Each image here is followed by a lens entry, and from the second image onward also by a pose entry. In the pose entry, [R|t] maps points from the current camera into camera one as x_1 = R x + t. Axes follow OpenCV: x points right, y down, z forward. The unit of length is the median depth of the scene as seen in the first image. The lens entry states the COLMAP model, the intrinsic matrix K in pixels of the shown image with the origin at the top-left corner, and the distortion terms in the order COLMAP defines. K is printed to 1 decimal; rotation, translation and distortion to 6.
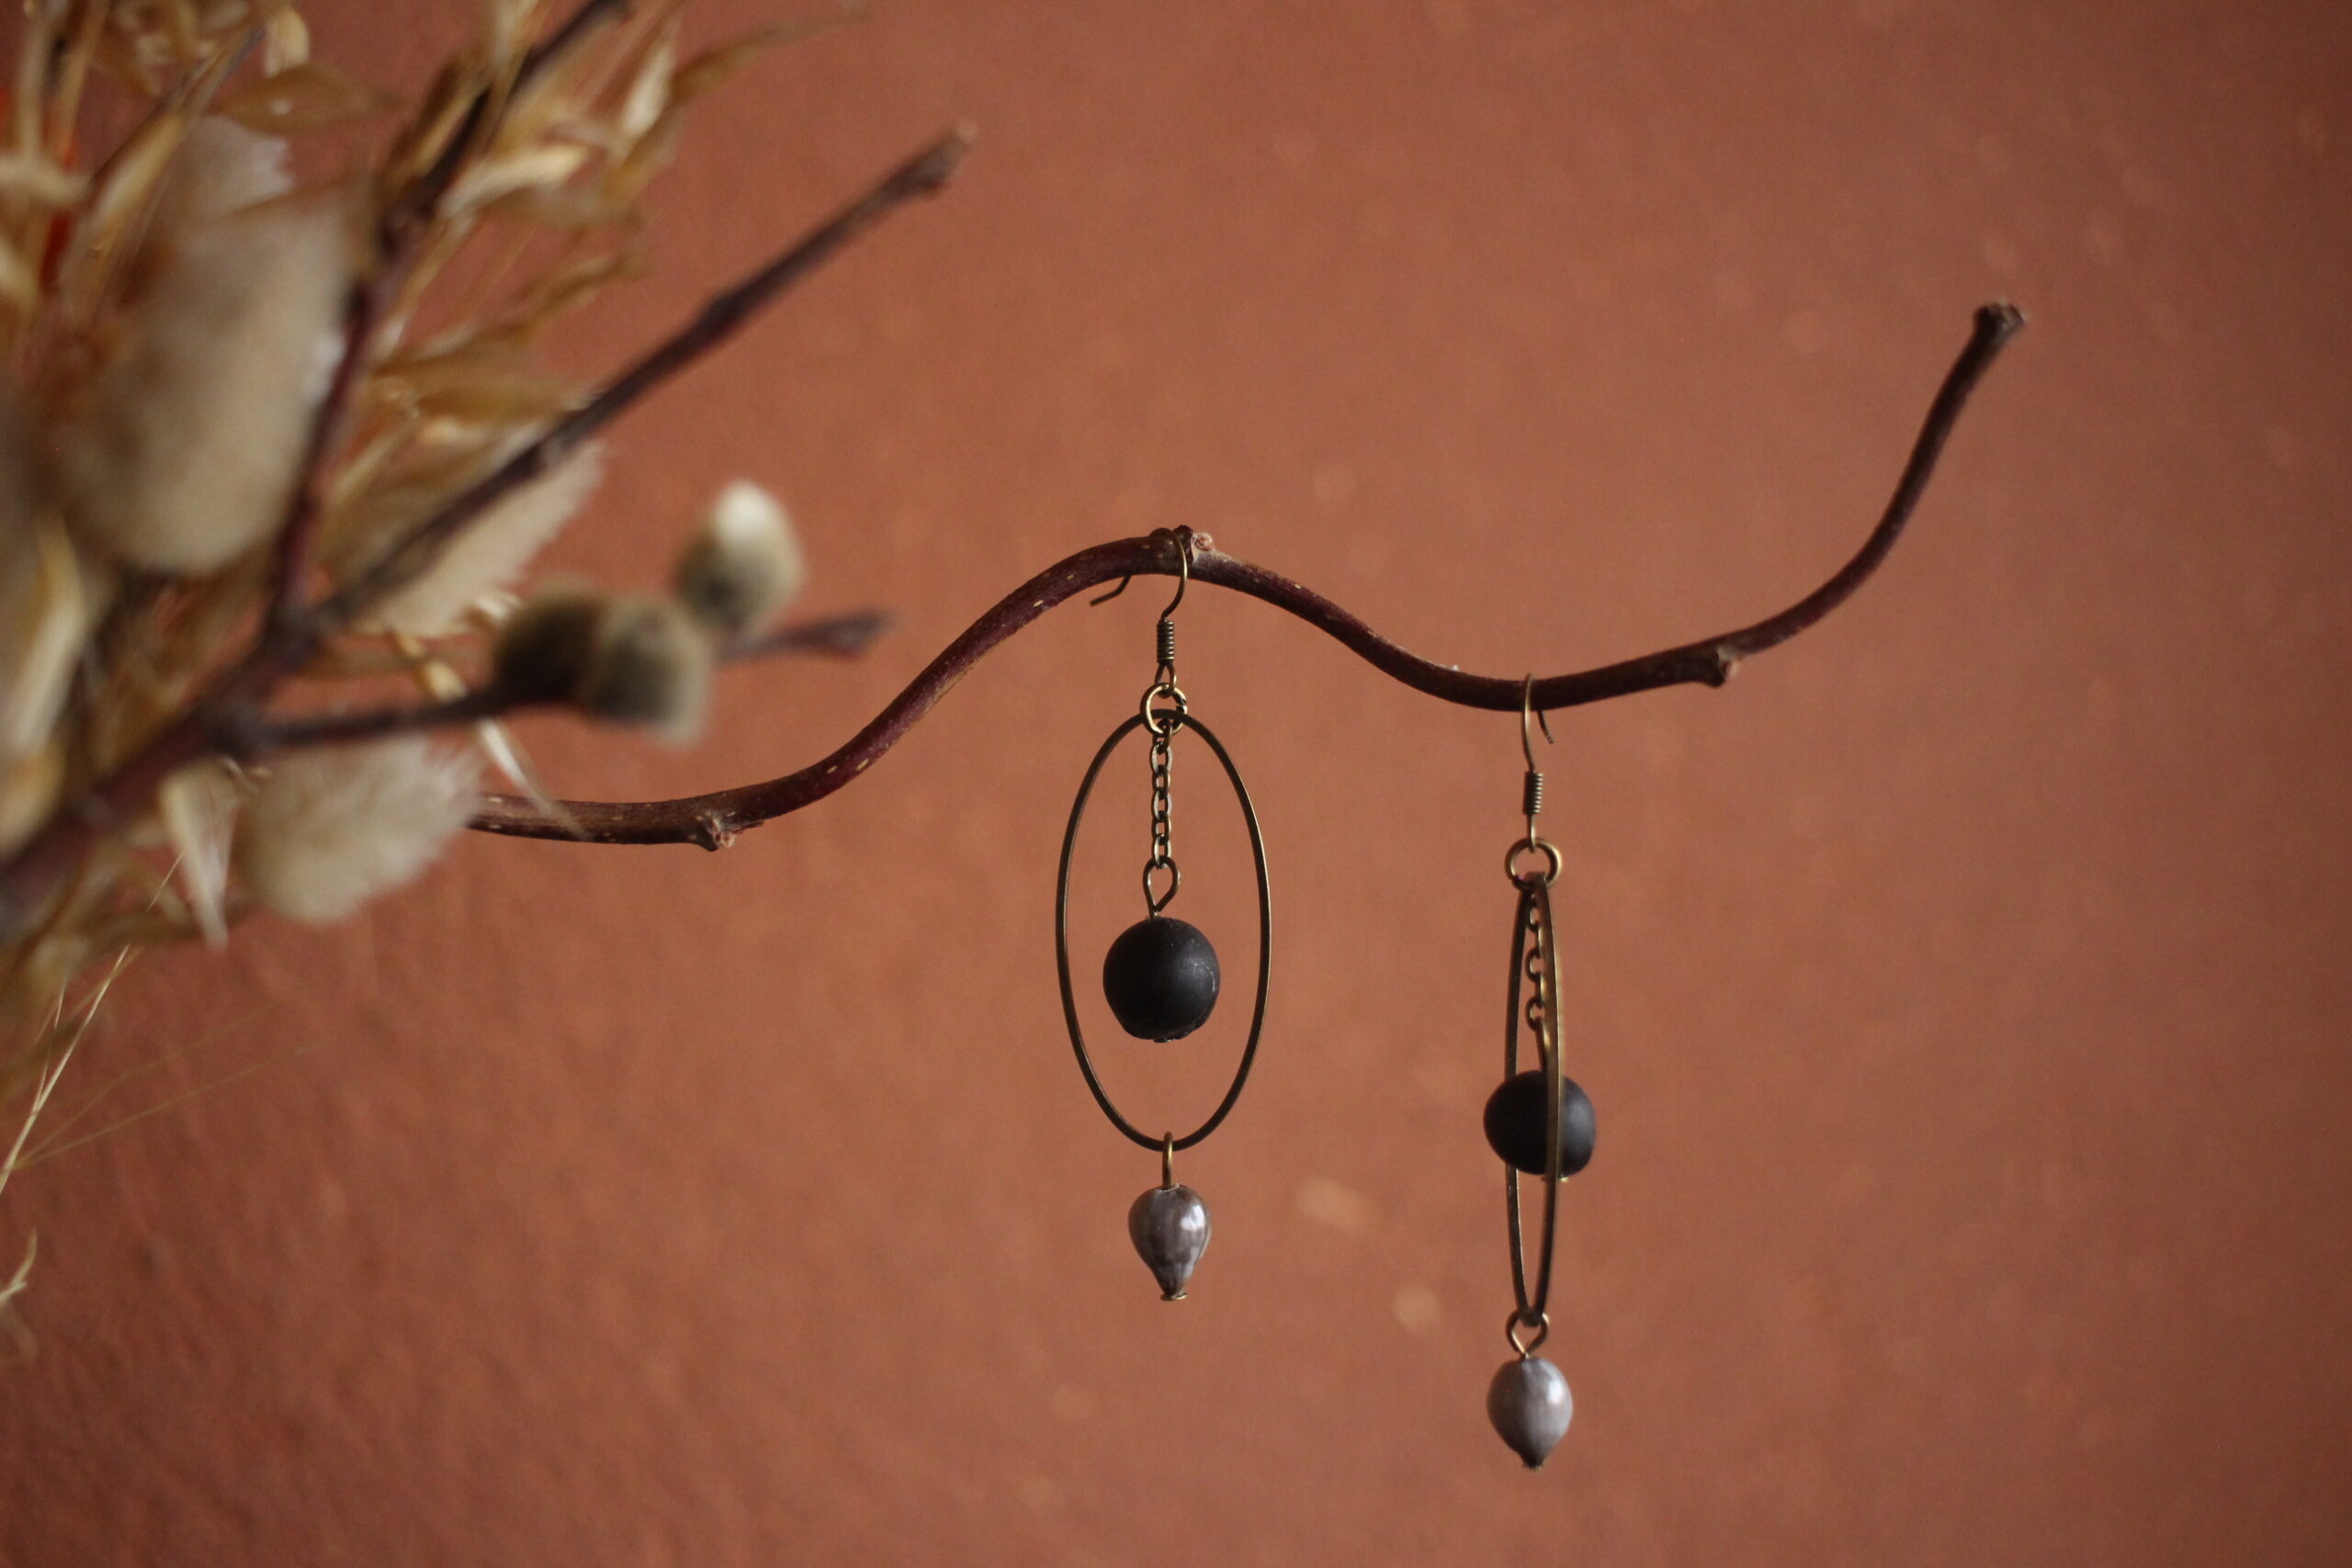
lens RADIAL K [[2740.2, 0, 1151.9], [0, 2740.2, 783.4], [0, 0, 1]] dist [-0.088232, 0.000000]
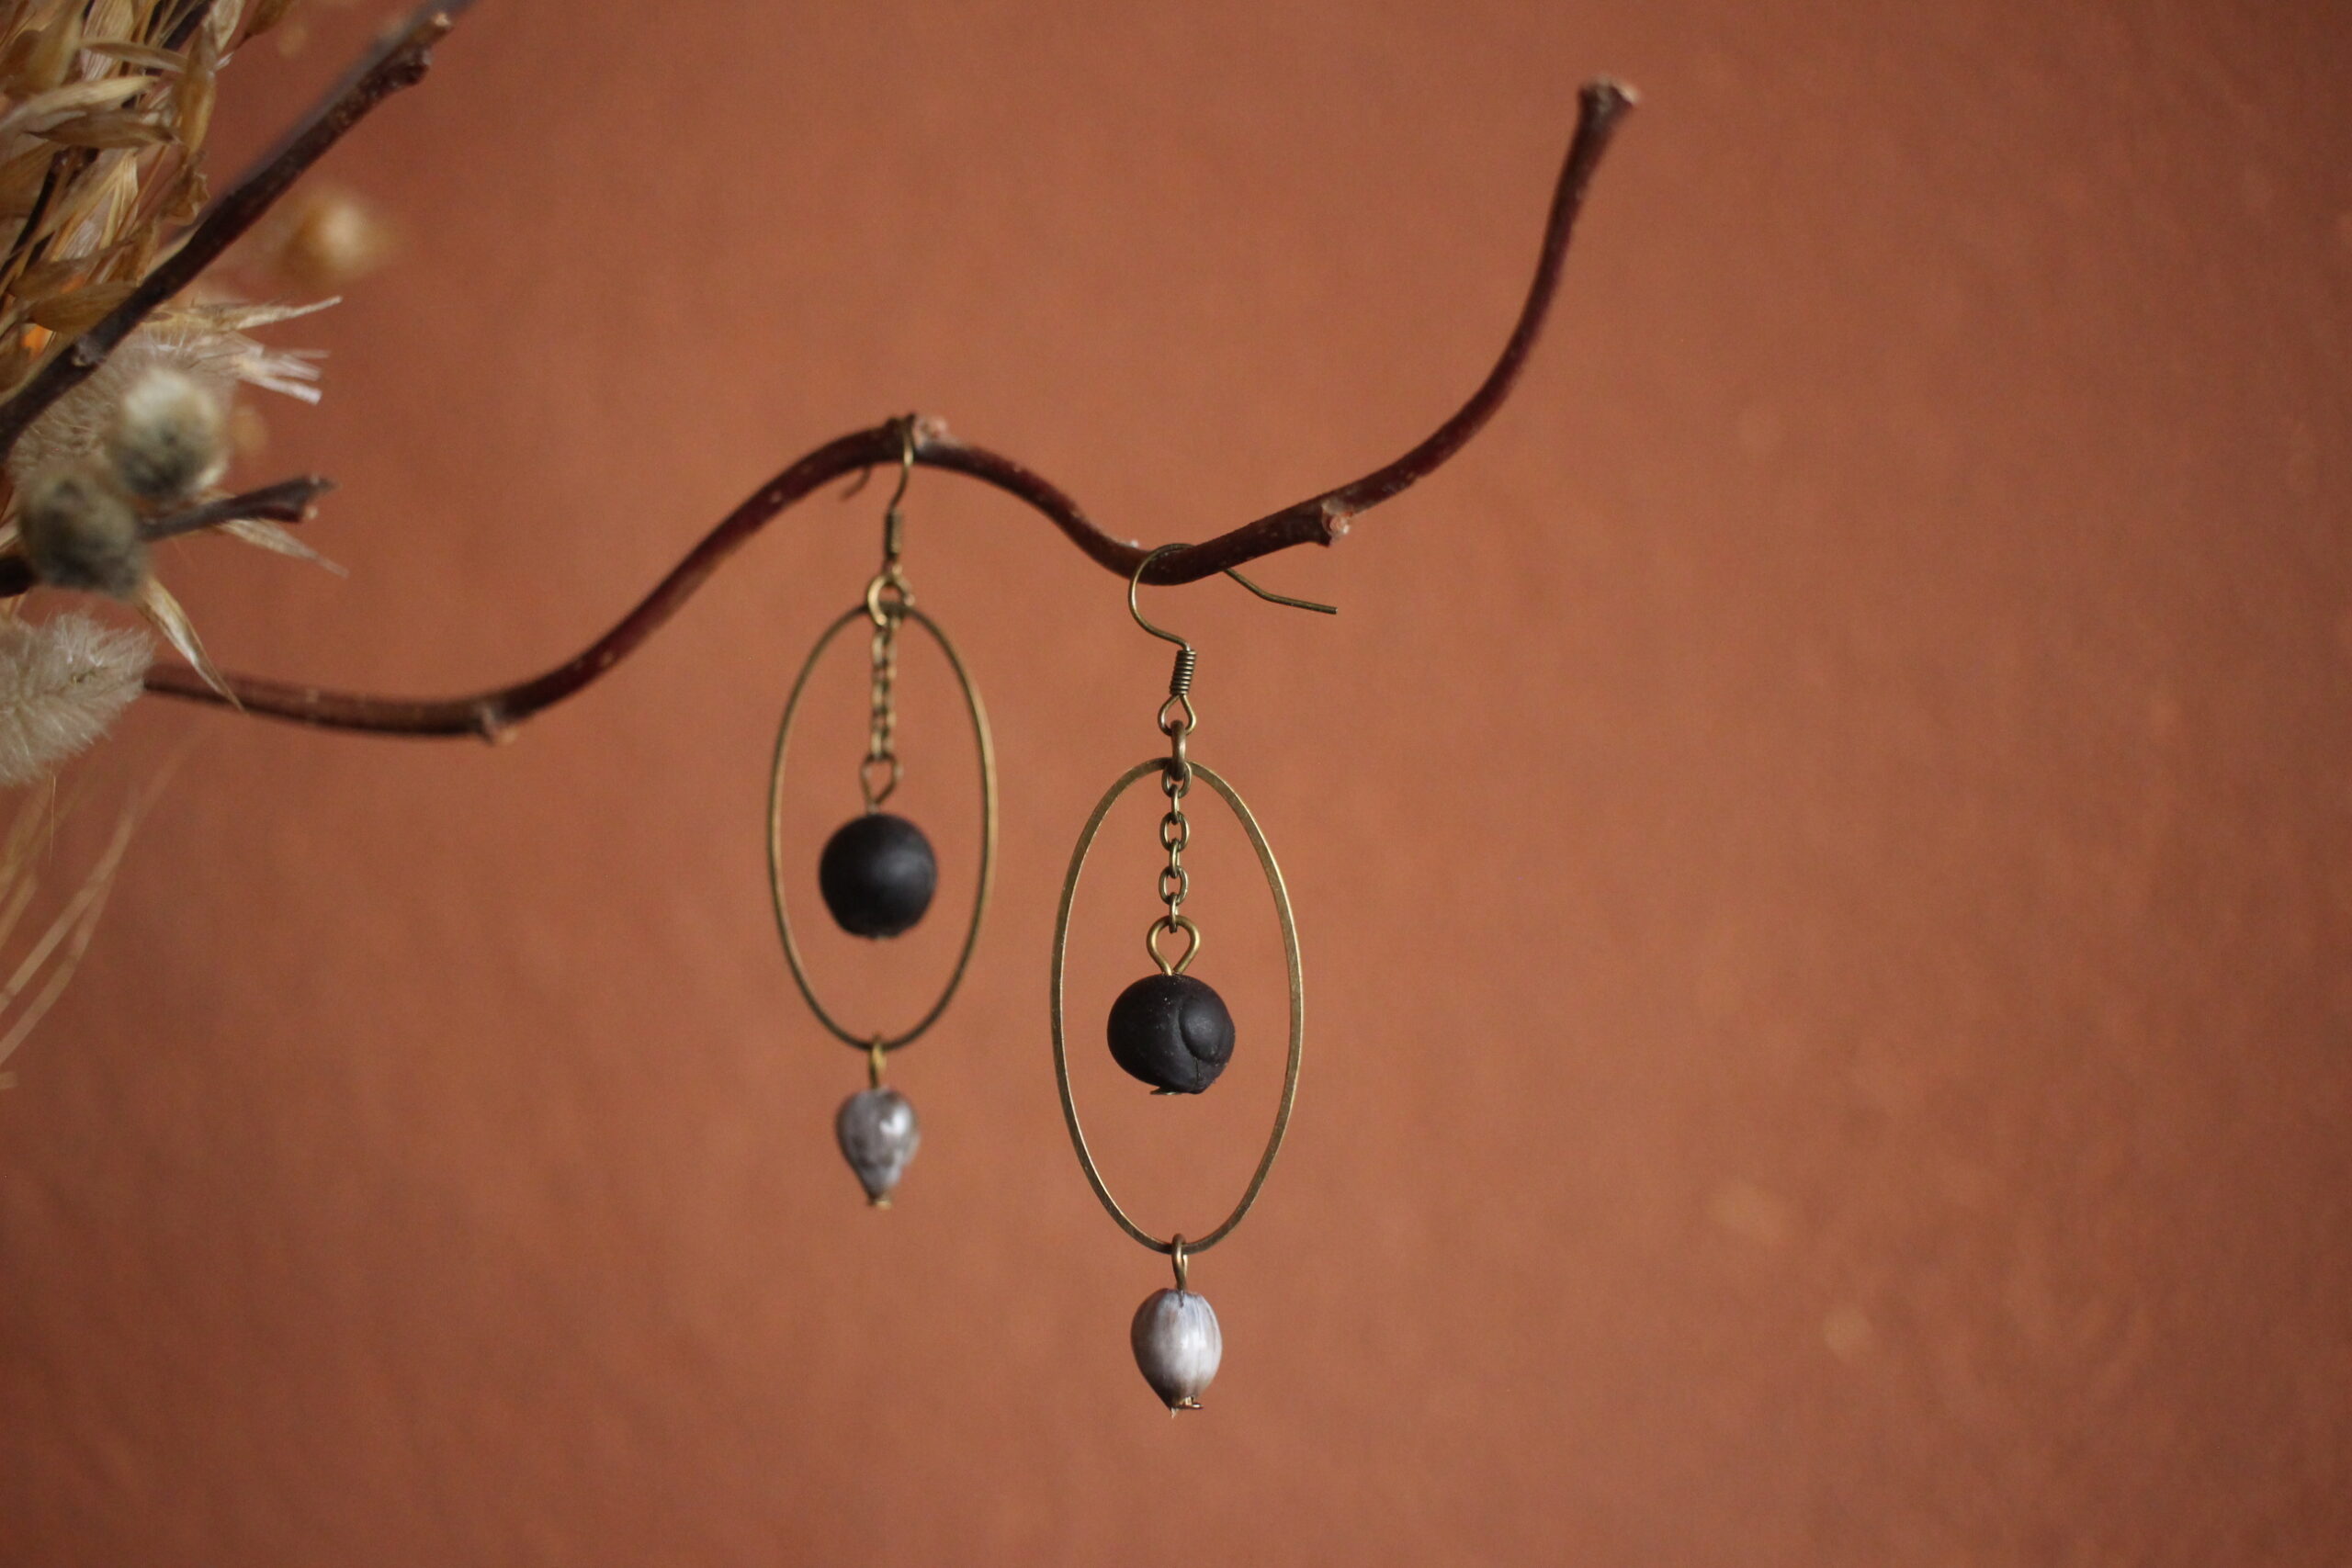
lens RADIAL K [[2740.2, 0, 1181.6], [0, 2740.2, 772.2], [0, 0, 1]] dist [-0.088232, 0.000000]
pose [[0.909249, -0.000556, -0.416252, 0.510136], [-0.010300, 0.999663, -0.023835, 0.057084], [0.416125, 0.025959, 0.908937, 0.158808]]
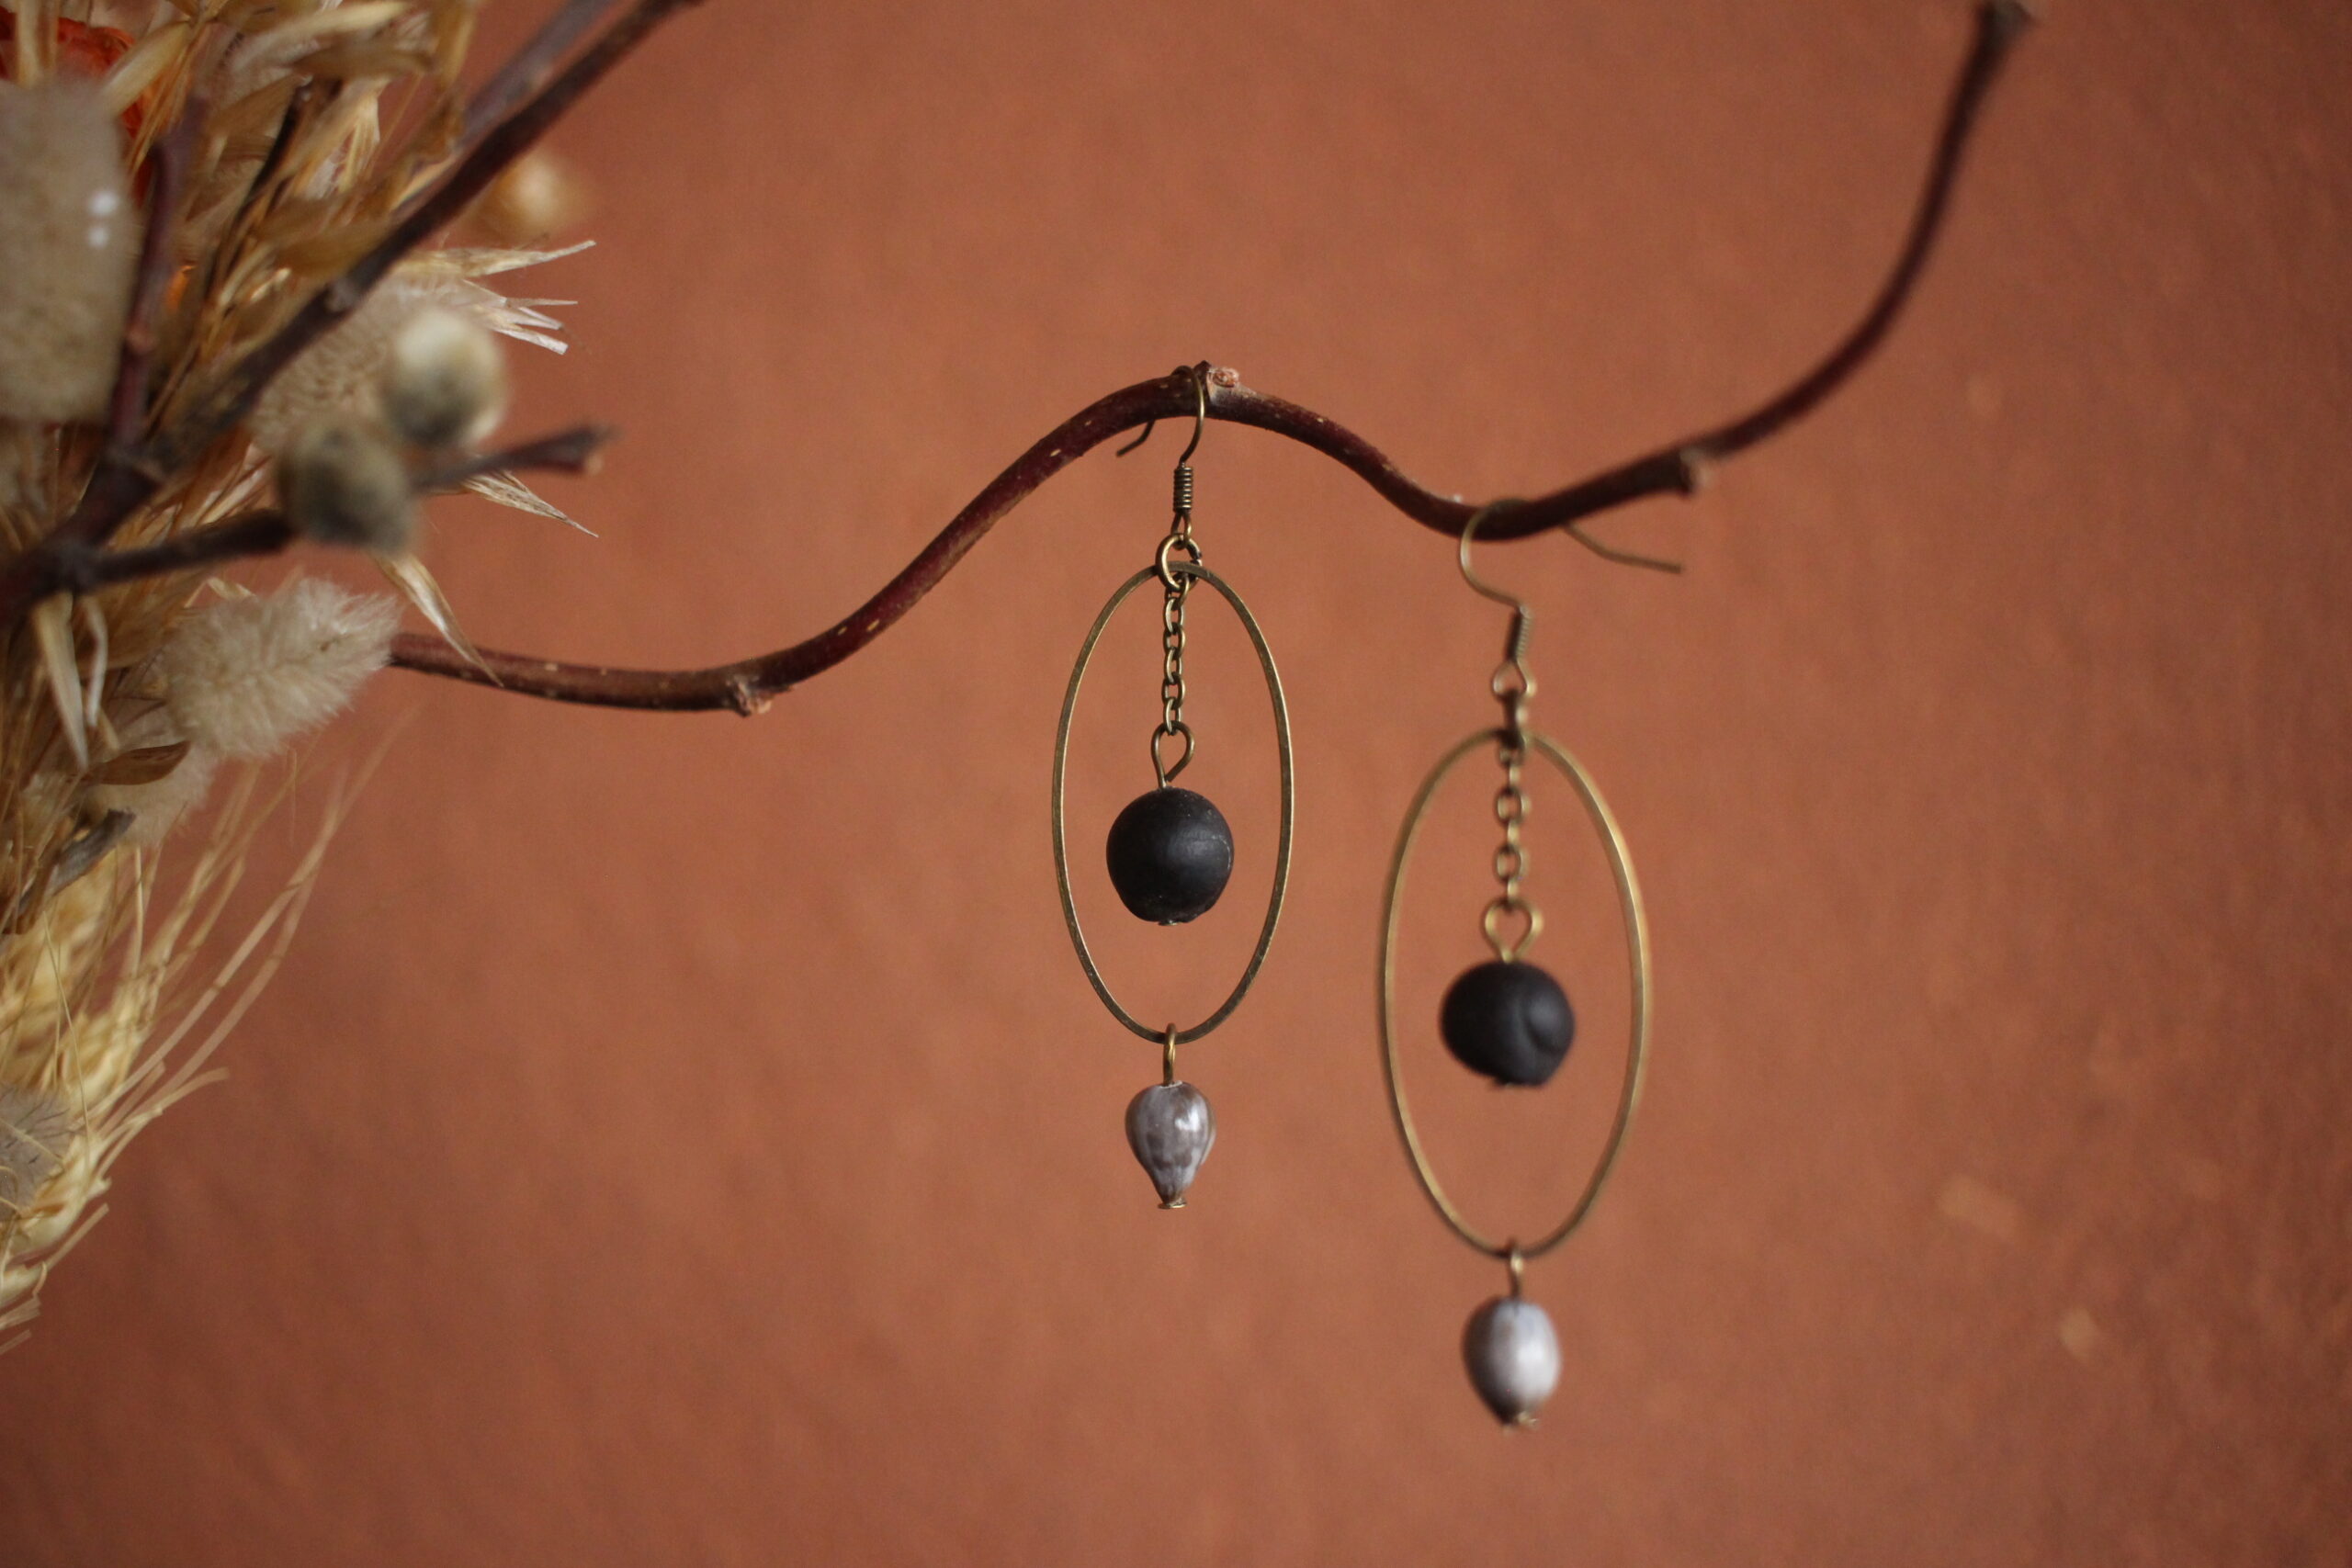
lens RADIAL K [[2740.2, 0, 1182.4], [0, 2740.2, 778.5], [0, 0, 1]] dist [-0.088232, 0.000000]
pose [[0.898232, 0.000188, -0.439522, 0.411438], [-0.008821, 0.999806, -0.017599, 0.062208], [0.439434, 0.019685, 0.898059, 0.180541]]
